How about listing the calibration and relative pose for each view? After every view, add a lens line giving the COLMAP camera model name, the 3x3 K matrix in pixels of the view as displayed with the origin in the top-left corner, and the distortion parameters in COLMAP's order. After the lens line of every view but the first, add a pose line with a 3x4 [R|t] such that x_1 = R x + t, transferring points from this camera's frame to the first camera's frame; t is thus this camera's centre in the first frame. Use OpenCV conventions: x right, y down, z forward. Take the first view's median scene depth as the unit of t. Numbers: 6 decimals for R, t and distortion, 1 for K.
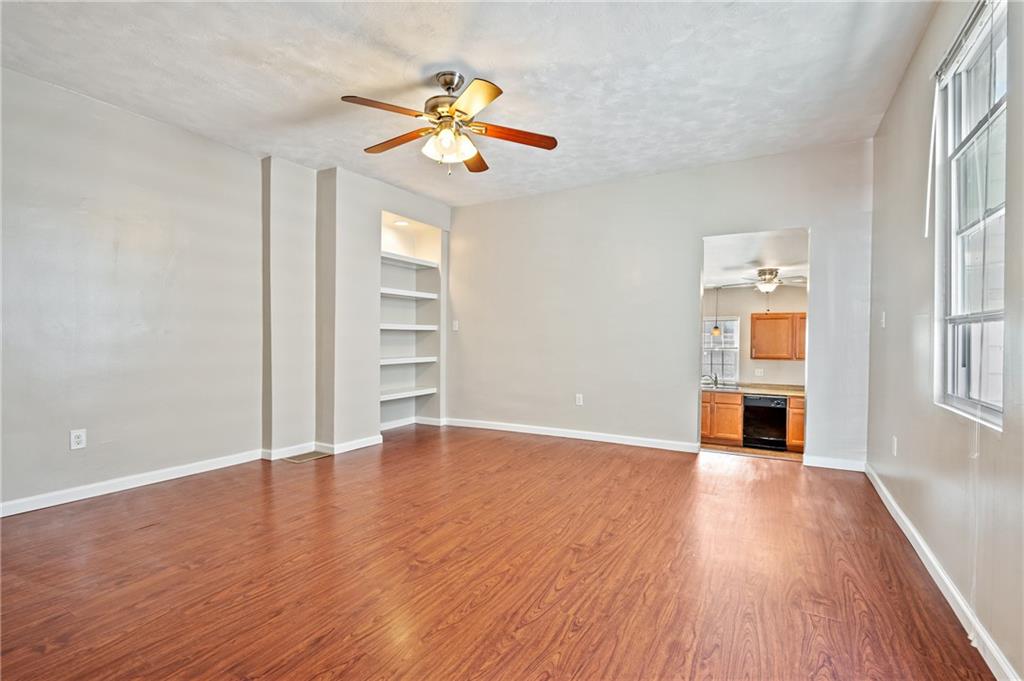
lens RADIAL K [[469.1, 0, 511.1], [0, 469.1, 341.6], [0, 0, 1]] dist [0.001413, 0.000250]
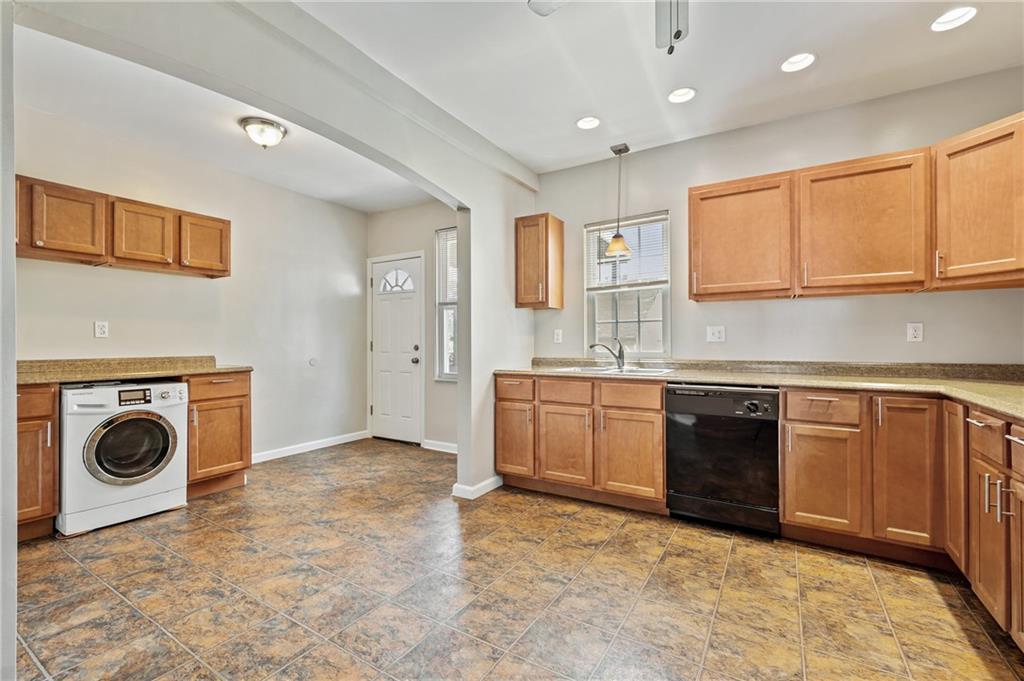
lens RADIAL K [[431.1, 0, 510.4], [0, 431.1, 341.2], [0, 0, 1]] dist [-0.000813, -0.000826]
pose [[0.998571, -0.012081, -0.052063, 0.363796], [0.011620, 0.999891, -0.009154, 0.073974], [0.052168, 0.008536, 0.998602, 0.599529]]
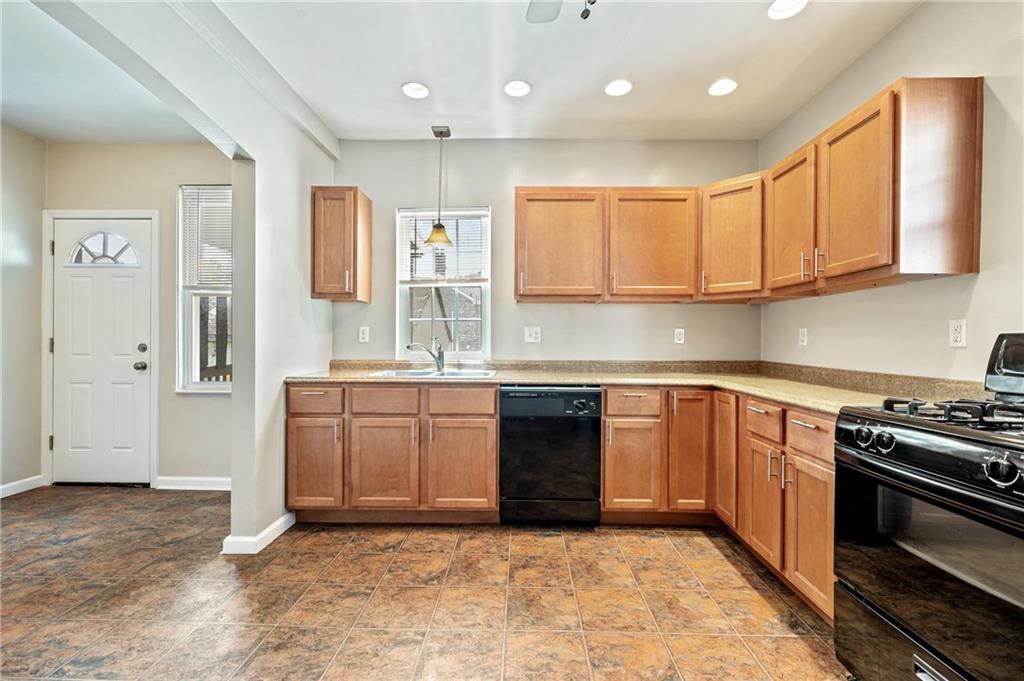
lens RADIAL K [[431.1, 0, 509.4], [0, 431.1, 342.3], [0, 0, 1]] dist [-0.000813, -0.000826]
pose [[0.887319, -0.006461, 0.461111, 0.325420], [0.005873, 0.999979, 0.002710, 0.071746], [-0.461119, 0.000304, 0.887338, 0.654126]]
